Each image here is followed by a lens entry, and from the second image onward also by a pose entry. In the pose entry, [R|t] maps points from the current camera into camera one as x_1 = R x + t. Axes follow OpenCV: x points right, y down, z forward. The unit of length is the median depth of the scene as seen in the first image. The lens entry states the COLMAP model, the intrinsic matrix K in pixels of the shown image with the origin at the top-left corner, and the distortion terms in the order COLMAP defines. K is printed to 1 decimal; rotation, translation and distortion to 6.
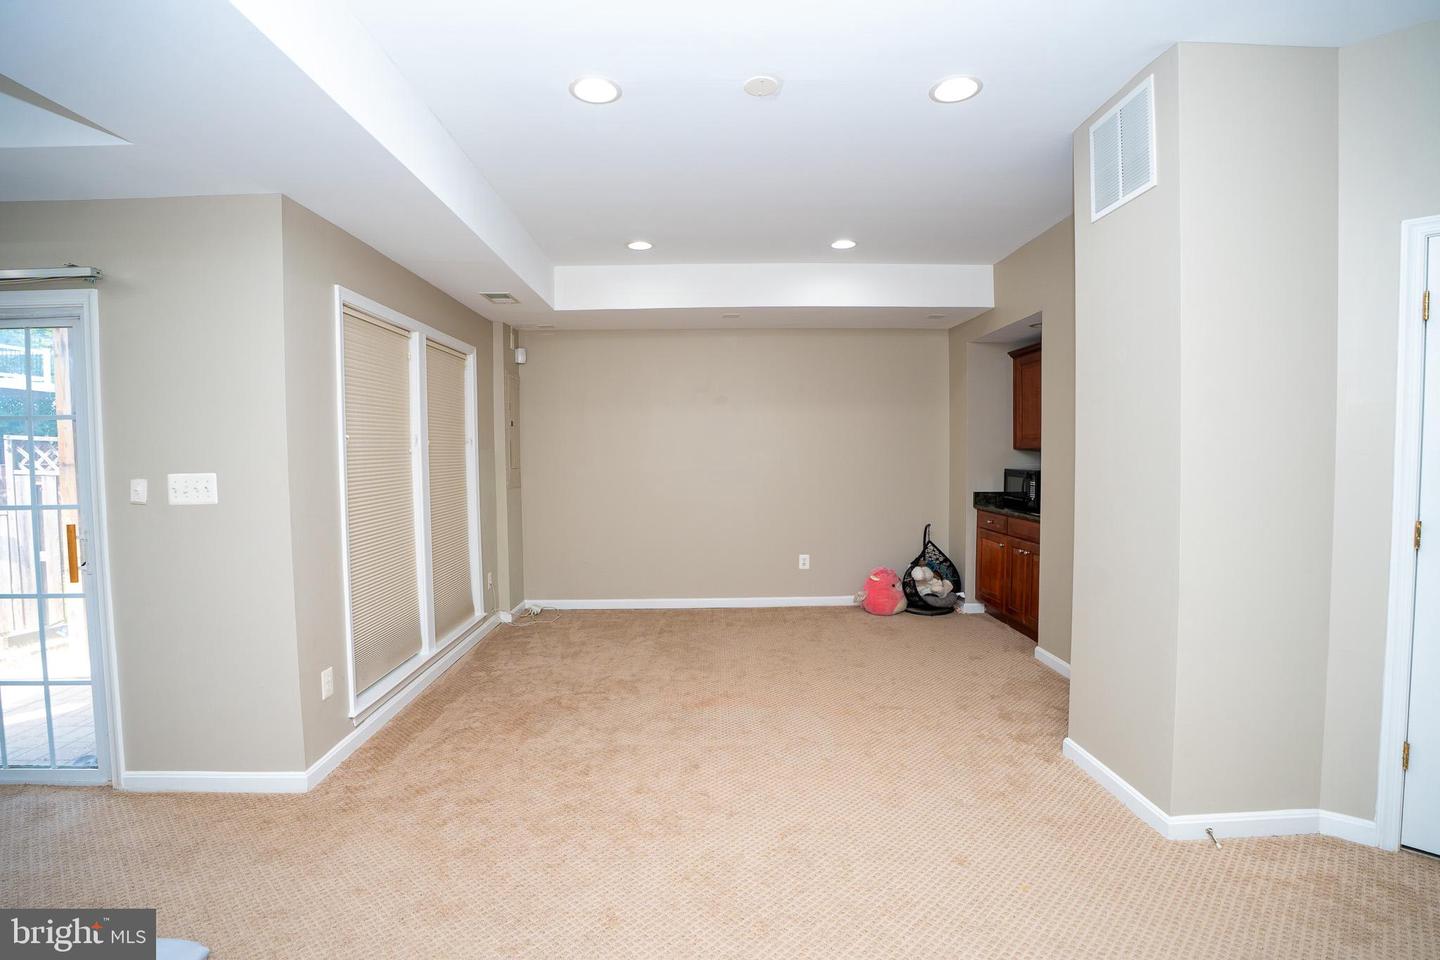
lens RADIAL K [[660.5, 0, 720.0], [0, 660.5, 480.0], [0, 0, 1]] dist [-0.075744, 0.023738]
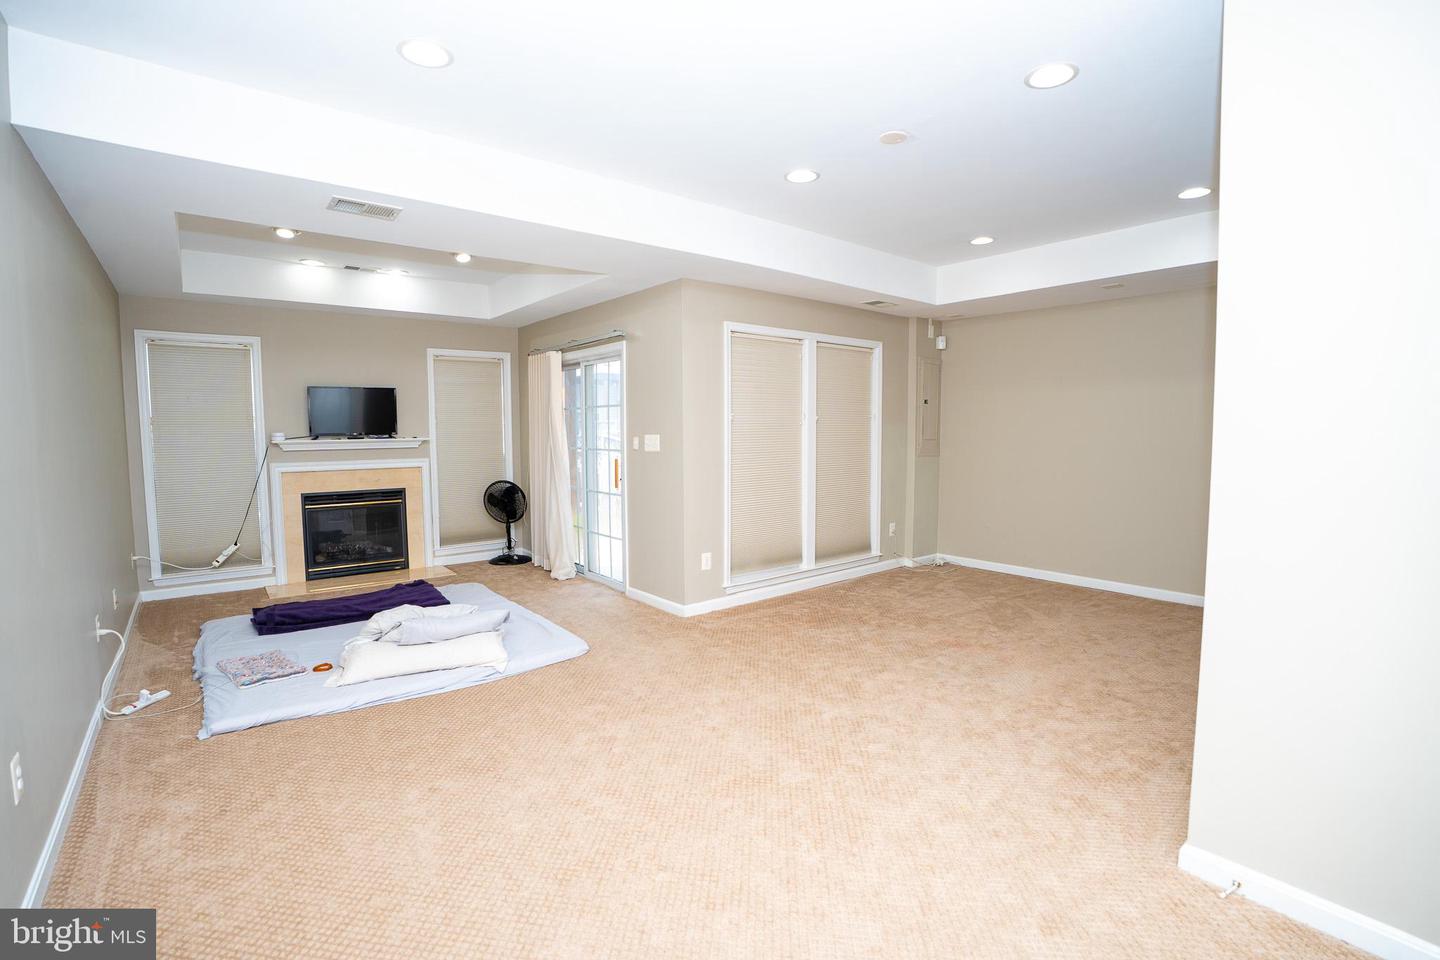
lens RADIAL K [[652.4, 0, 719.7], [0, 652.4, 478.3], [0, 0, 1]] dist [-0.076875, 0.021701]
pose [[0.622806, 0.071141, -0.779135, 0.566177], [-0.040582, 0.997454, 0.058636, -0.002327], [0.781323, -0.004900, 0.624108, -0.034116]]
